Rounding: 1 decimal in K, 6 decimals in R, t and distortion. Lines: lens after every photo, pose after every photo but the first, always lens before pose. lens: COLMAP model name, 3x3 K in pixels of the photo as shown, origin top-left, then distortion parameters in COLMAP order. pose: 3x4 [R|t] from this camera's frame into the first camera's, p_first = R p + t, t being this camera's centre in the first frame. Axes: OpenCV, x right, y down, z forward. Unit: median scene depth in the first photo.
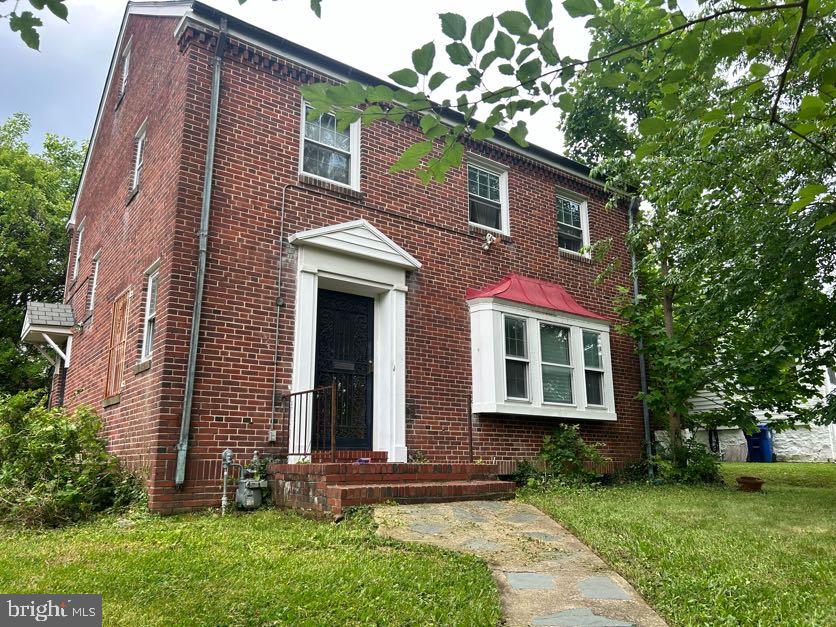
lens RADIAL K [[645.0, 0, 414.3], [0, 645.0, 307.9], [0, 0, 1]] dist [0.062031, -0.066731]
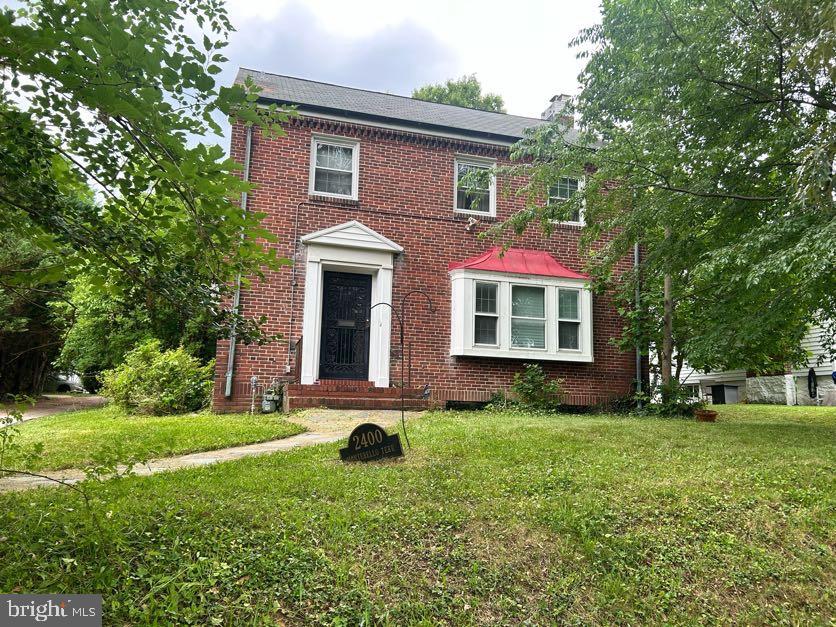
lens RADIAL K [[645.0, 0, 415.6], [0, 645.0, 314.0], [0, 0, 1]] dist [0.062031, -0.066731]
pose [[0.930263, -0.031996, -0.365496, 0.517686], [0.060196, 0.996001, 0.066021, -0.016946], [0.361922, -0.083418, 0.928469, -0.265998]]
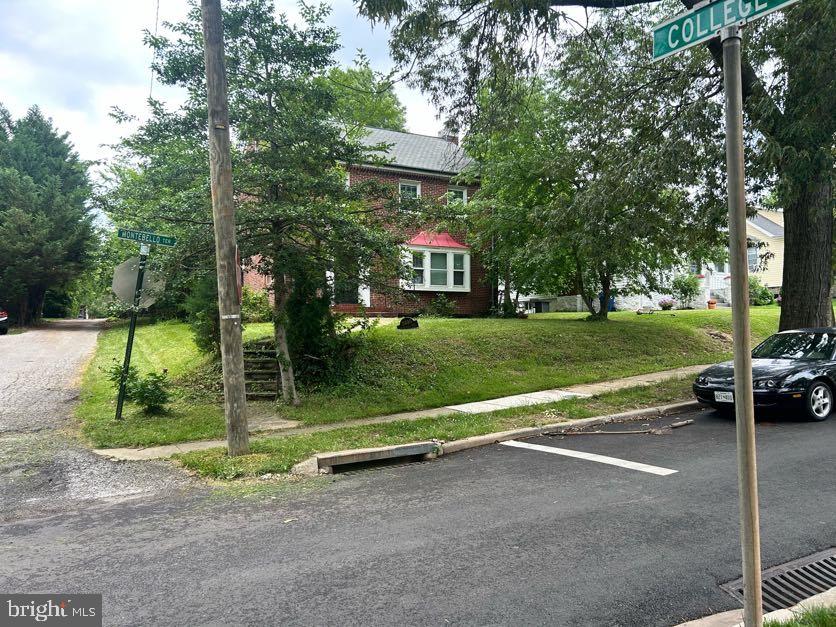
lens RADIAL K [[645.0, 0, 420.1], [0, 645.0, 316.3], [0, 0, 1]] dist [0.062031, -0.066731]
pose [[0.983133, -0.006147, -0.182787, 0.645992], [0.044149, 0.977854, 0.204578, -0.262081], [0.177482, -0.209197, 0.961632, -1.507136]]
